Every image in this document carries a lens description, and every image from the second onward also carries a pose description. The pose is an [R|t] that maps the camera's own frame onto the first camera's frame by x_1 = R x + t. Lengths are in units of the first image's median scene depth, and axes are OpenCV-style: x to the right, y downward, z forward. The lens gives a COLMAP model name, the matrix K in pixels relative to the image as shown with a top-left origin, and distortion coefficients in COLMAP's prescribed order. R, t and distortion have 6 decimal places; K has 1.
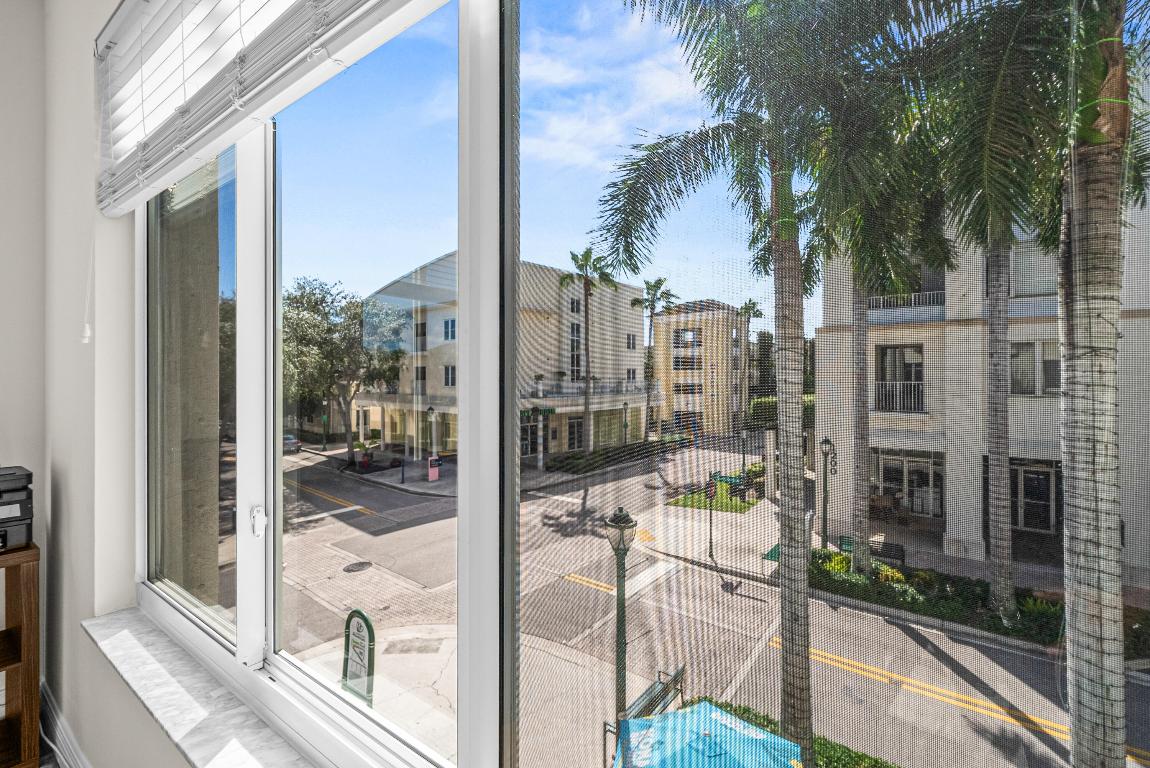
lens RADIAL K [[499.8, 0, 576.2], [0, 499.8, 375.0], [0, 0, 1]] dist [0.004173, -0.001419]
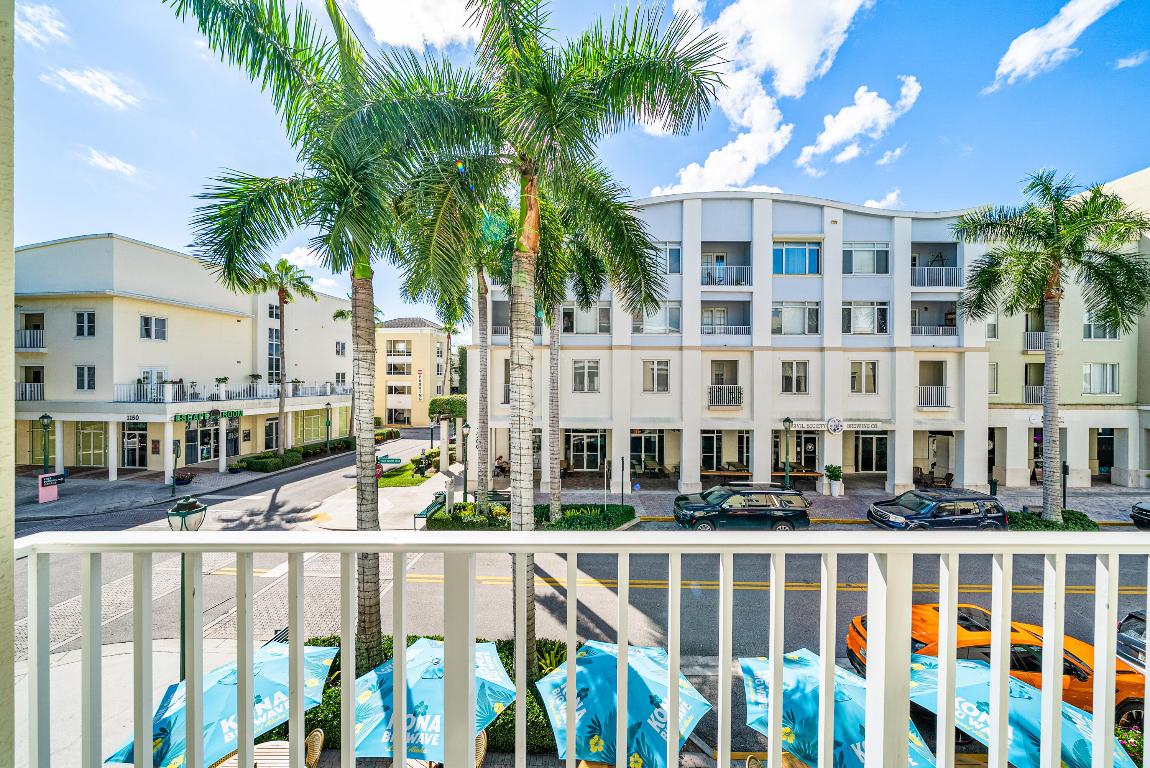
lens RADIAL K [[393.5, 0, 577.4], [0, 393.5, 382.3], [0, 0, 1]] dist [-0.005083, -0.000320]
pose [[0.817965, 0.000542, 0.575268, 0.084693], [-0.005714, 0.999958, 0.007183, -0.000324], [-0.575240, -0.009162, 0.817934, -0.060339]]
